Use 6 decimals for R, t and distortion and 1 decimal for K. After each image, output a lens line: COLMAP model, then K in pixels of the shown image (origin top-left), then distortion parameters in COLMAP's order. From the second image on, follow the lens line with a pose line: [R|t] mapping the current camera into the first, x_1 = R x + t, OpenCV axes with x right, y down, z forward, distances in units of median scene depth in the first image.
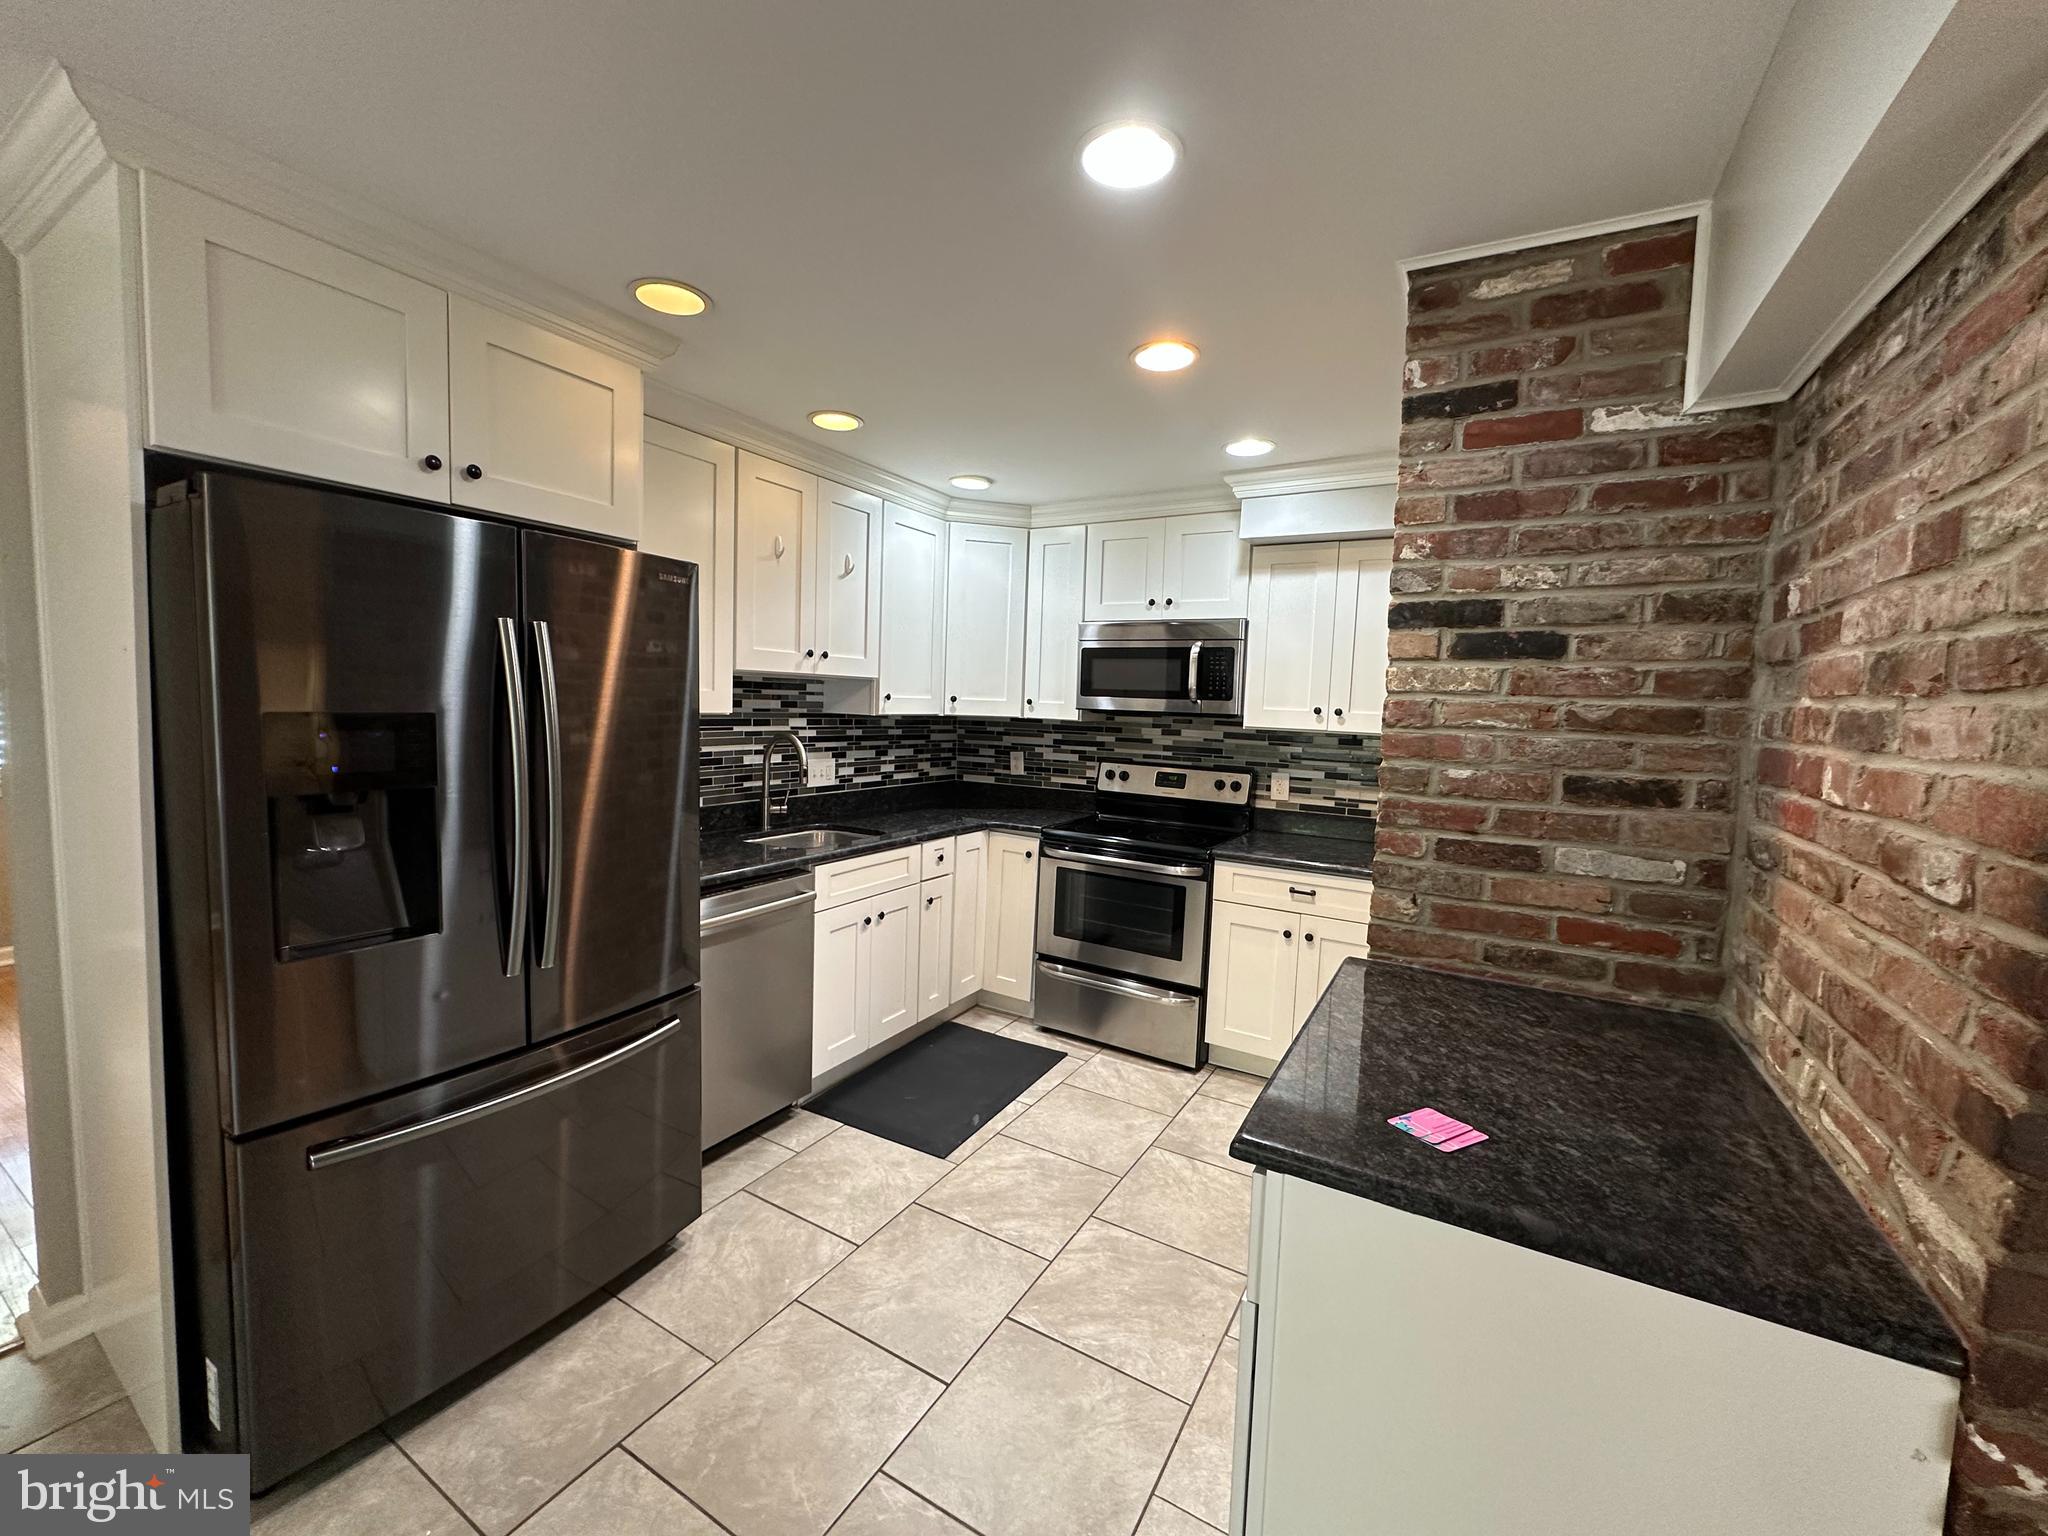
lens RADIAL K [[817.6, 0, 1021.7], [0, 817.6, 763.3], [0, 0, 1]] dist [-0.000537, 0.000451]
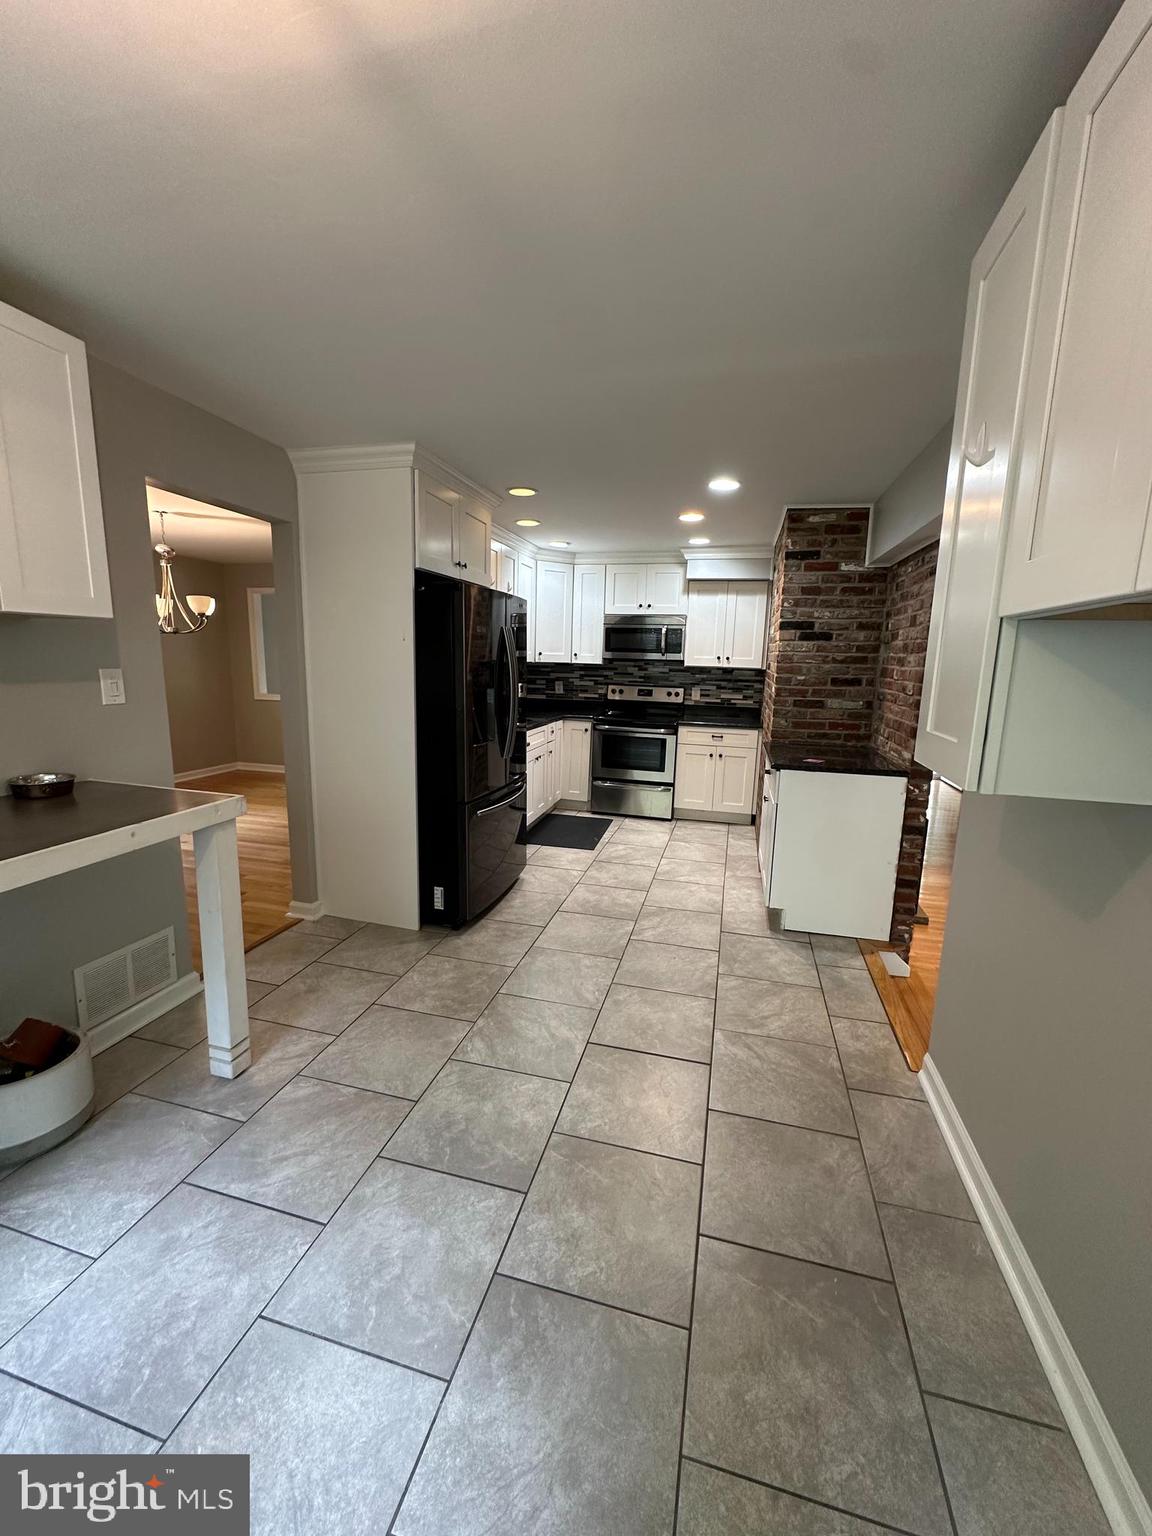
lens RADIAL K [[613.2, 0, 579.7], [0, 613.2, 764.6], [0, 0, 1]] dist [-0.000537, 0.000451]
pose [[0.960817, -0.057970, 0.271052, -0.735906], [0.029000, 0.993543, 0.109689, 0.047849], [-0.275661, -0.097531, 0.956294, -0.819609]]
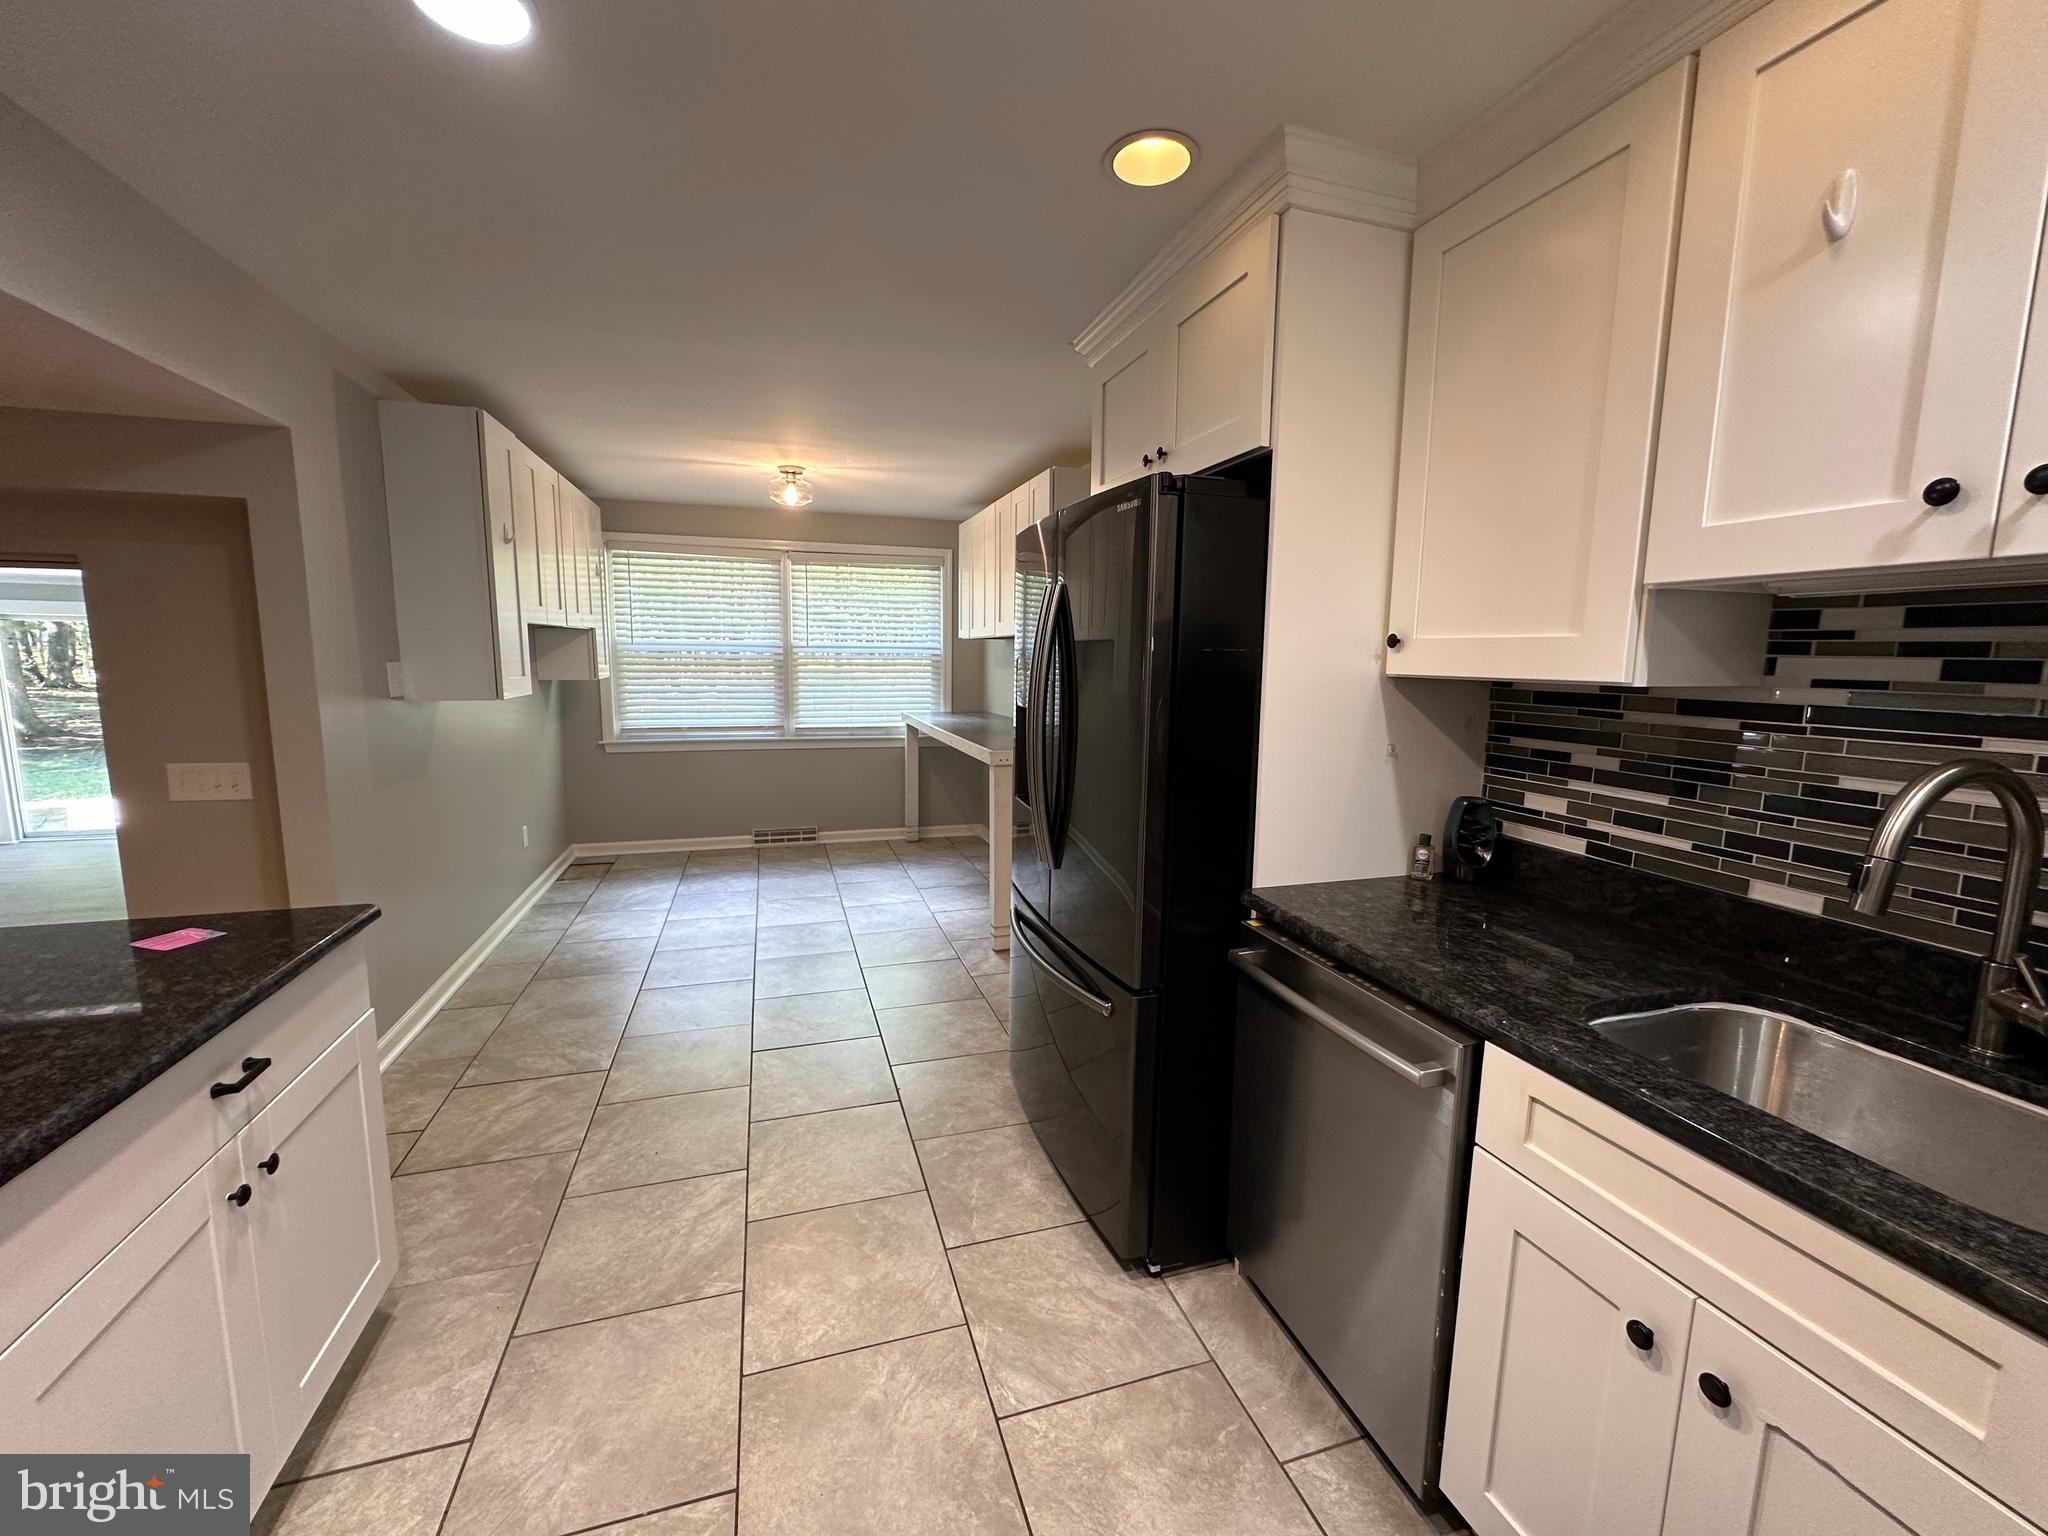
lens RADIAL K [[817.6, 0, 1021.7], [0, 817.6, 763.3], [0, 0, 1]] dist [-0.000537, 0.000451]
pose [[-0.668928, 0.056352, -0.741188, 0.282726], [-0.093838, 0.982743, 0.159407, -0.080284], [0.737380, 0.176184, -0.652096, 1.402231]]
